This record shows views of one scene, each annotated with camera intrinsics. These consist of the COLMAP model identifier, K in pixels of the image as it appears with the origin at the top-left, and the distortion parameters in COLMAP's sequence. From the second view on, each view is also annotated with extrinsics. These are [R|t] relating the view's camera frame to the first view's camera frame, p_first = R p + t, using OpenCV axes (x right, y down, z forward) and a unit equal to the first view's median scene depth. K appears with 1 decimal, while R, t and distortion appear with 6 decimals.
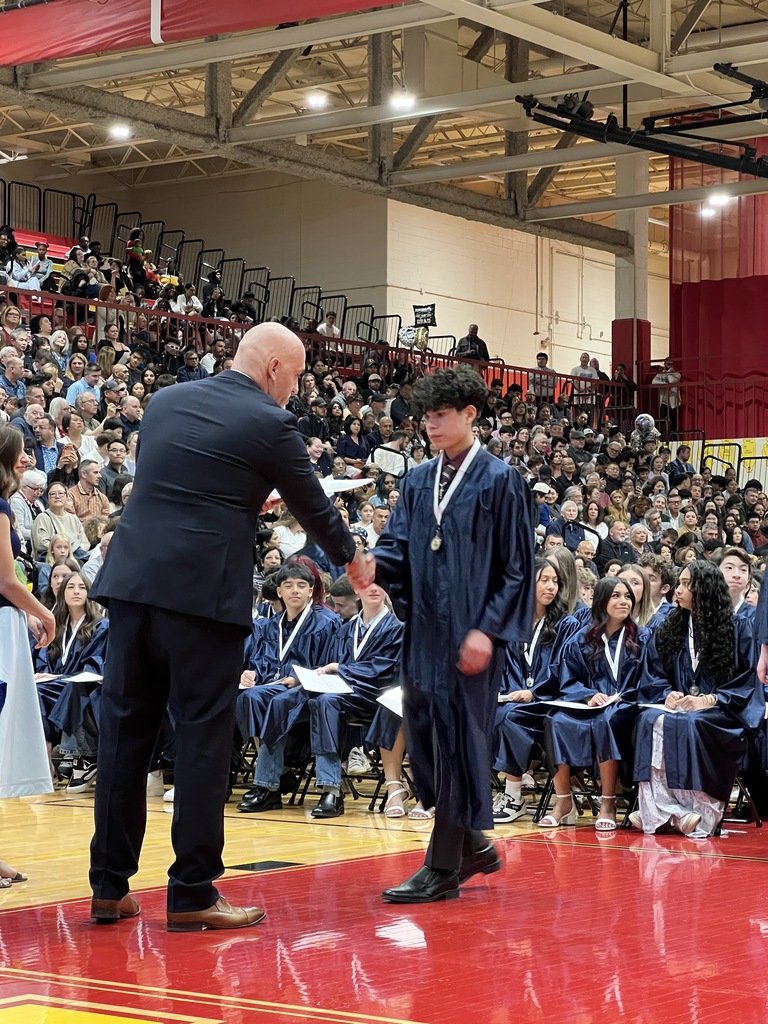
lens RADIAL K [[2286.3, 0, 384.0], [0, 2286.3, 512.0], [0, 0, 1]] dist [-0.013259, 3.050550]
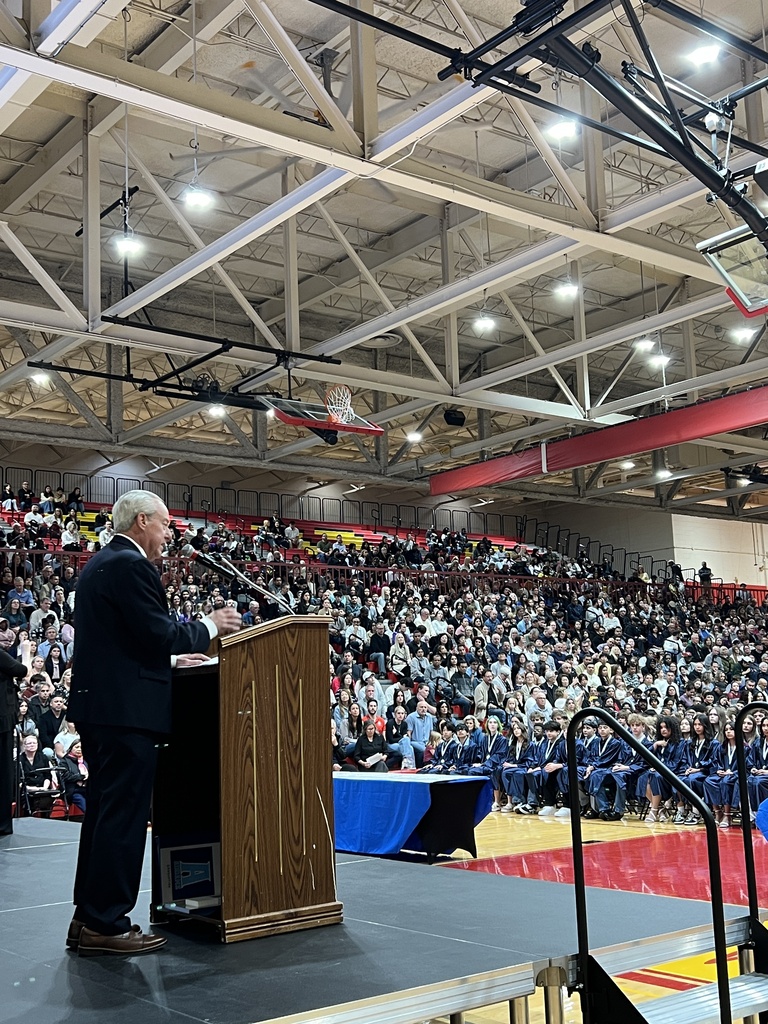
lens RADIAL K [[1192.1, 0, 384.0], [0, 1192.1, 512.0], [0, 0, 1]] dist [0.154857, -0.005277]
pose [[0.966235, -0.080319, -0.244822, 0.023647], [0.051089, 0.991030, -0.123492, -0.017515], [0.252545, 0.106815, 0.961671, -0.125007]]
